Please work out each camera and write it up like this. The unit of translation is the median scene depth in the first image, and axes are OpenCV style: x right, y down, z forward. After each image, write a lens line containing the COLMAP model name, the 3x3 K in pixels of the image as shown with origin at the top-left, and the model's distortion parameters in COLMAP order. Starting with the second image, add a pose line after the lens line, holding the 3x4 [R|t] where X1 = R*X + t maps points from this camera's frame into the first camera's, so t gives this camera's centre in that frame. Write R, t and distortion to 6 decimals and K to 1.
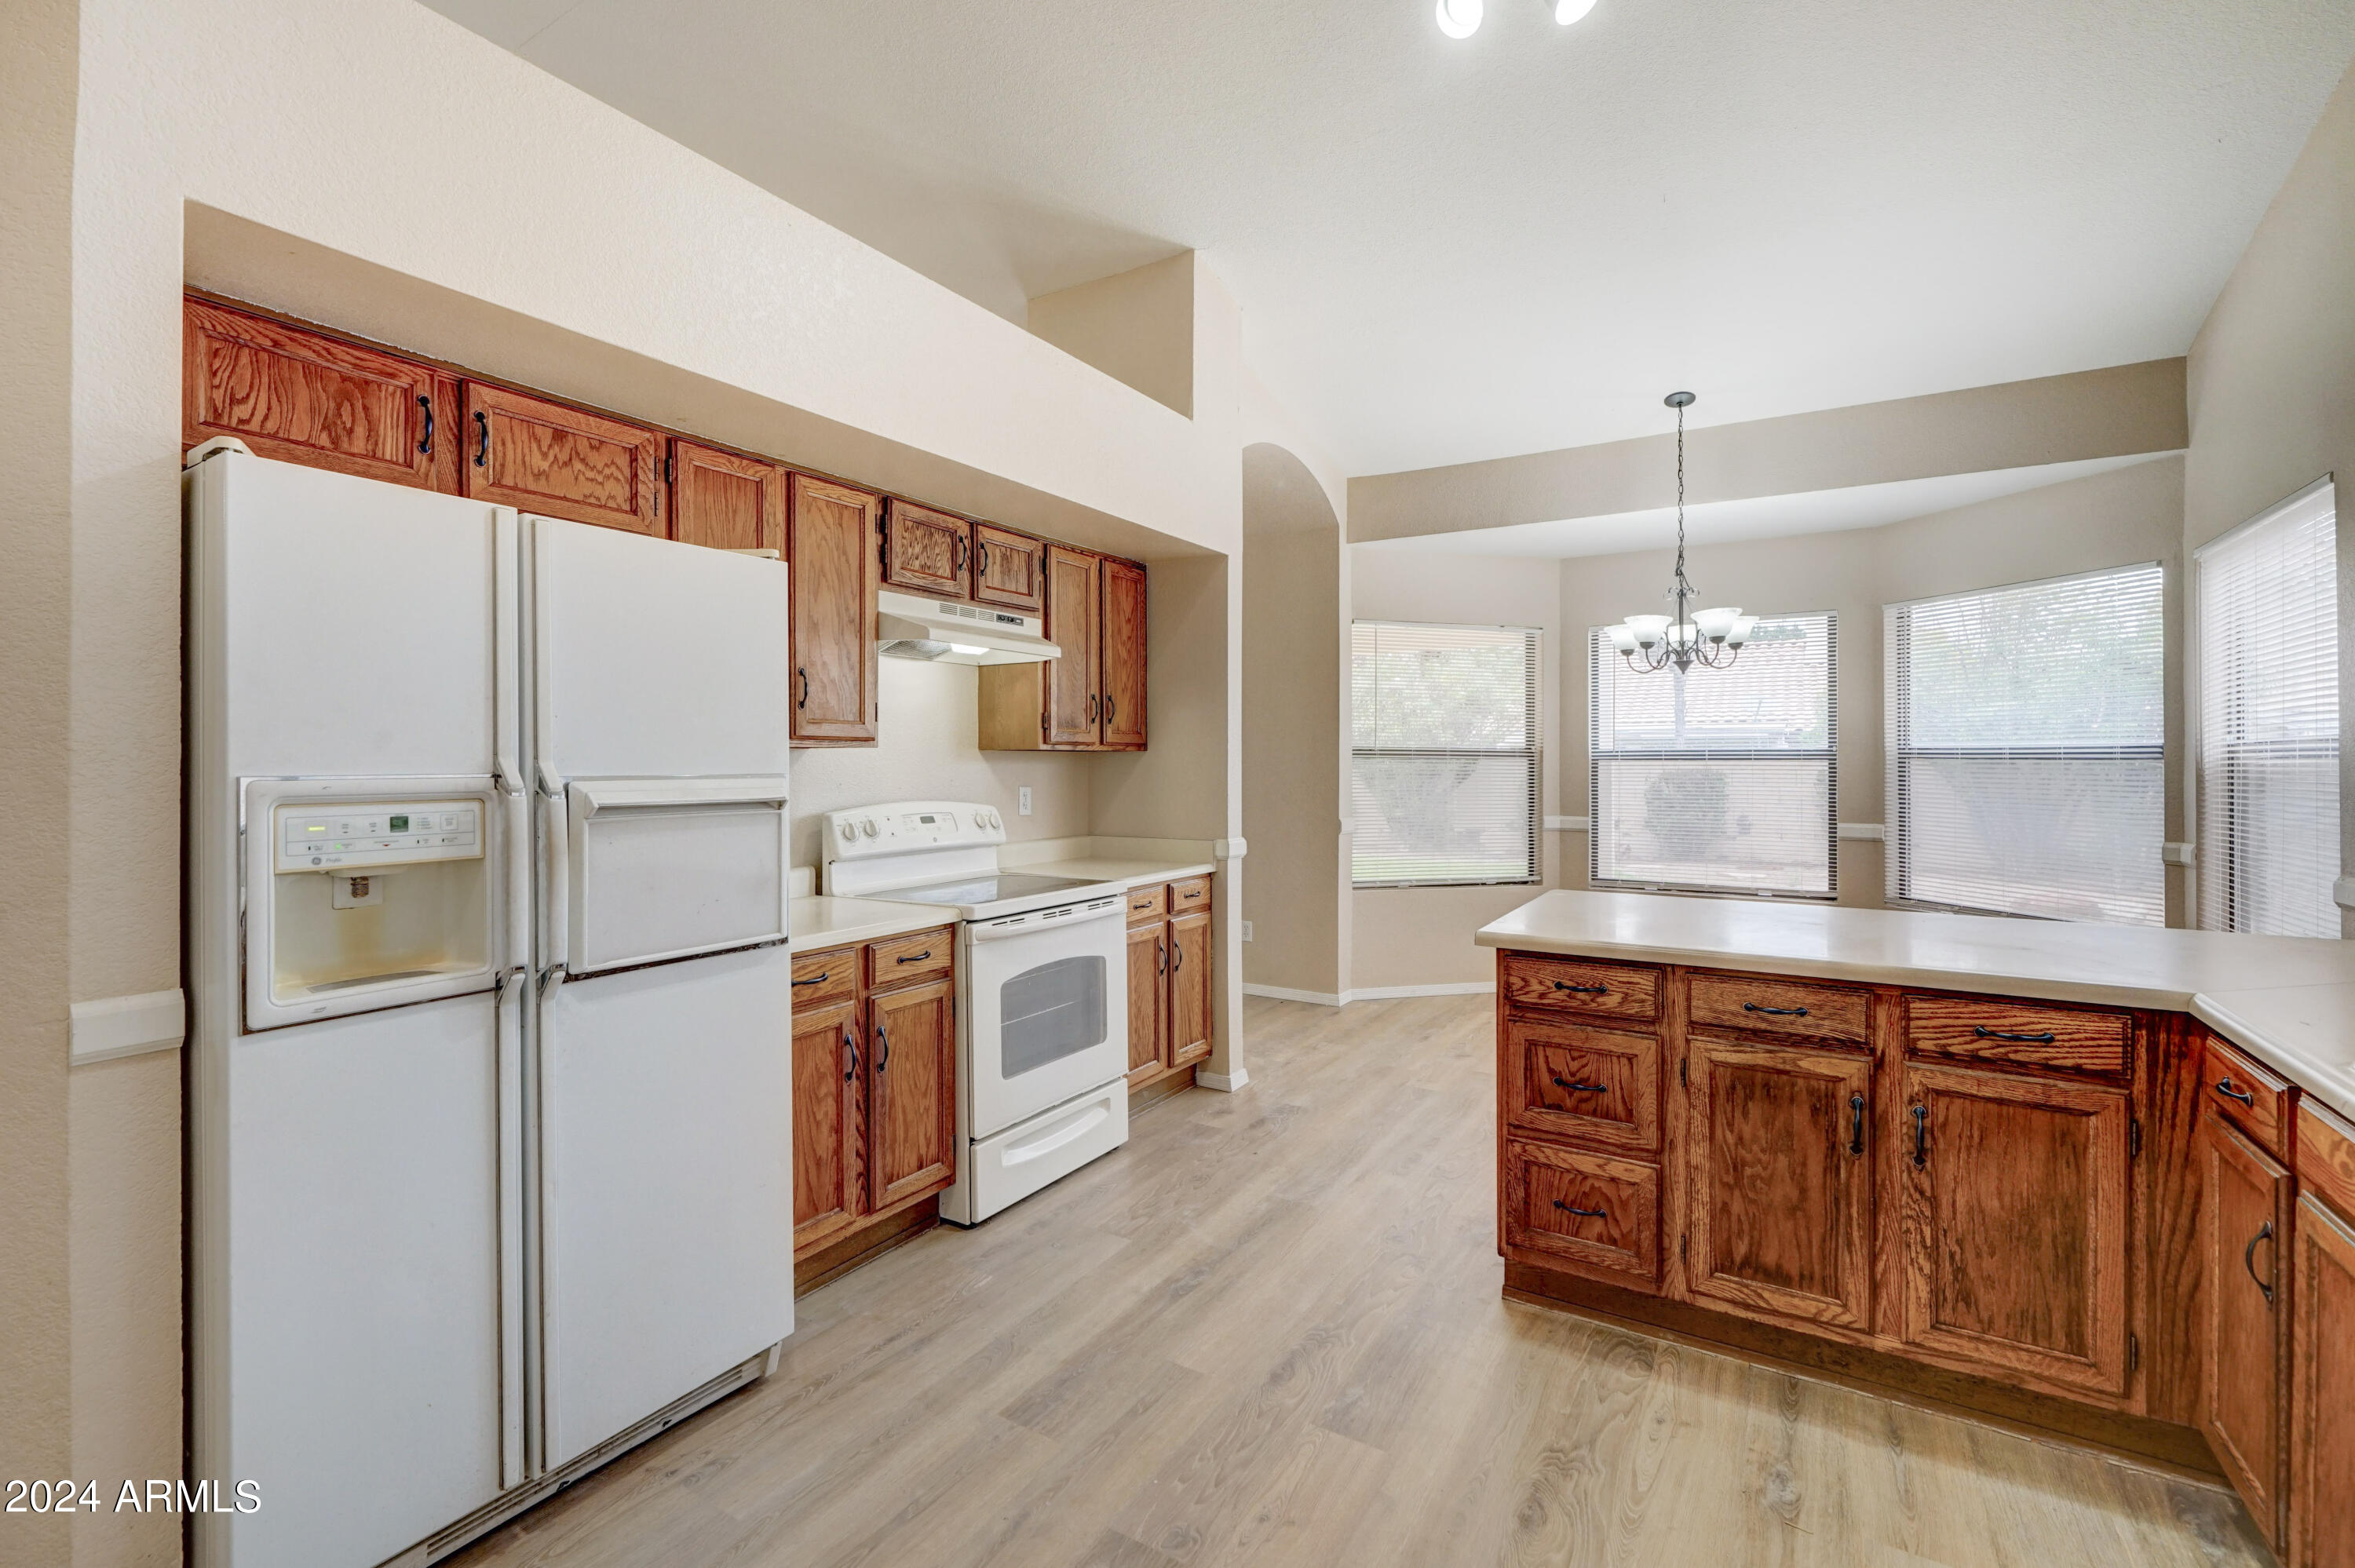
lens RADIAL K [[1021.1, 0, 1164.9], [0, 1021.1, 770.1], [0, 0, 1]] dist [0.016864, -0.001154]
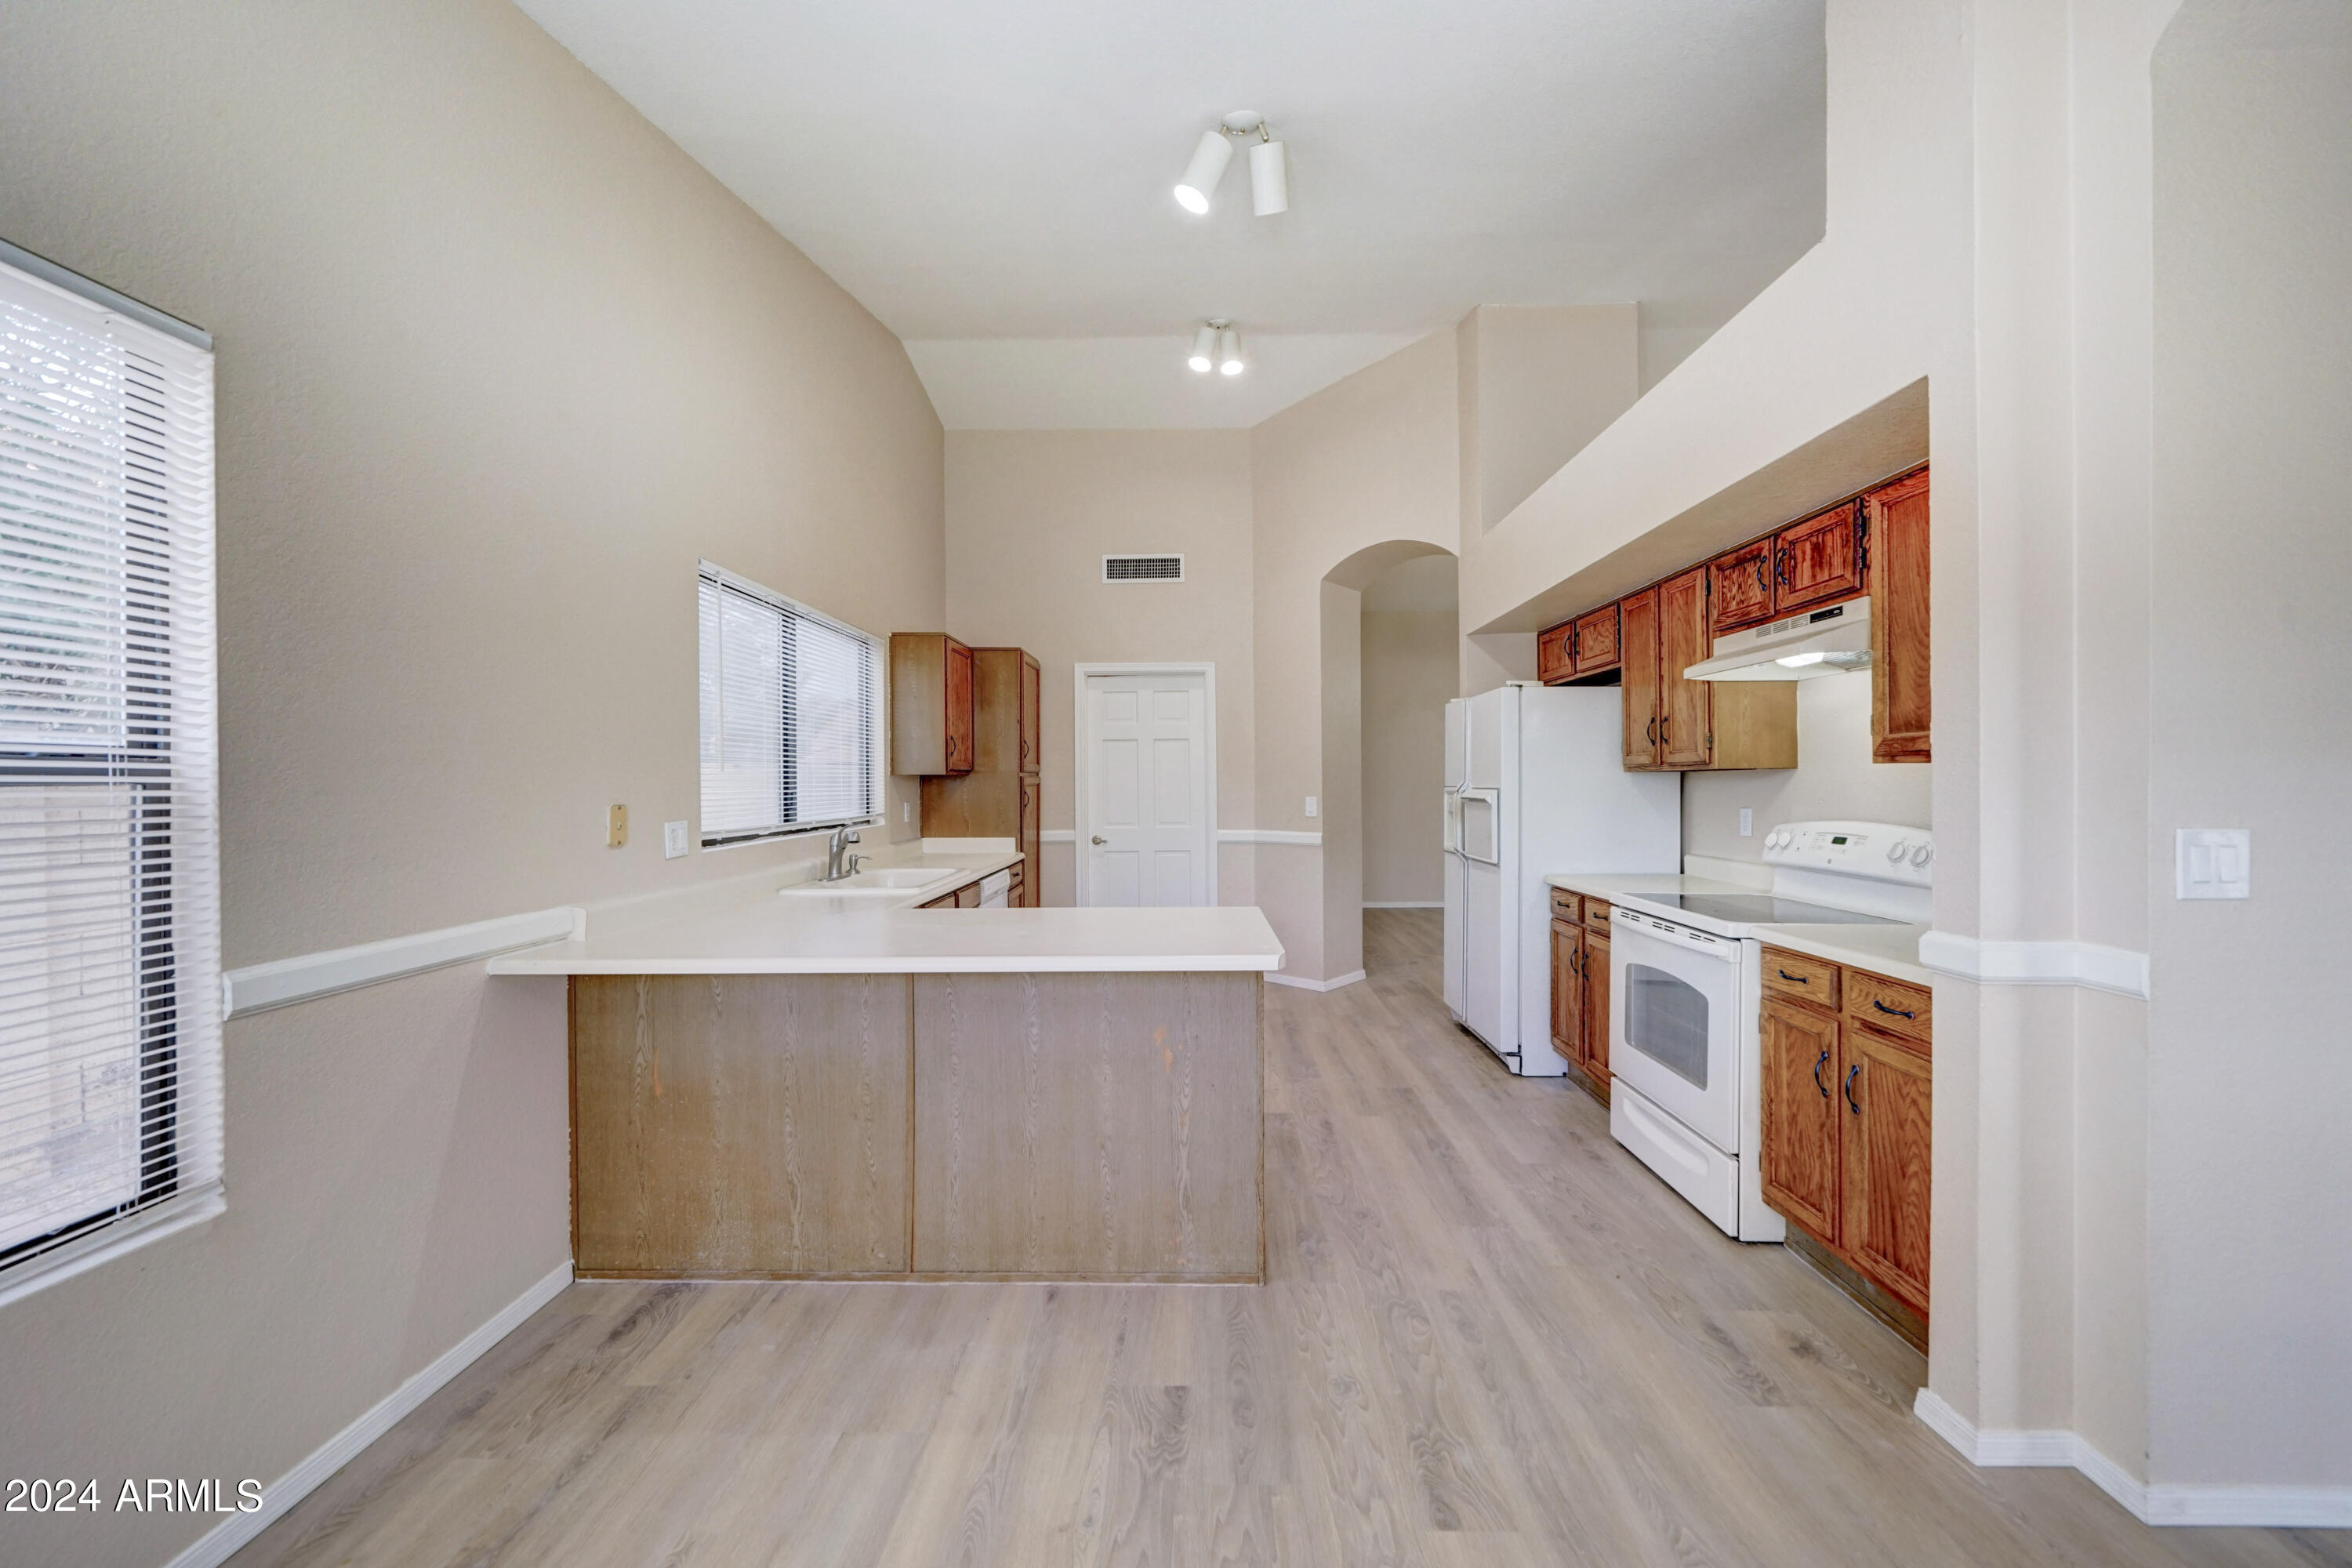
lens RADIAL K [[895.6, 0, 1183.6], [0, 895.6, 781.5], [0, 0, 1]] dist [-0.005958, -0.001115]
pose [[-0.852712, 0.009560, -0.522294, 0.777085], [0.008768, 0.999954, 0.003988, -0.016166], [0.522308, -0.001178, -0.852756, 1.500872]]
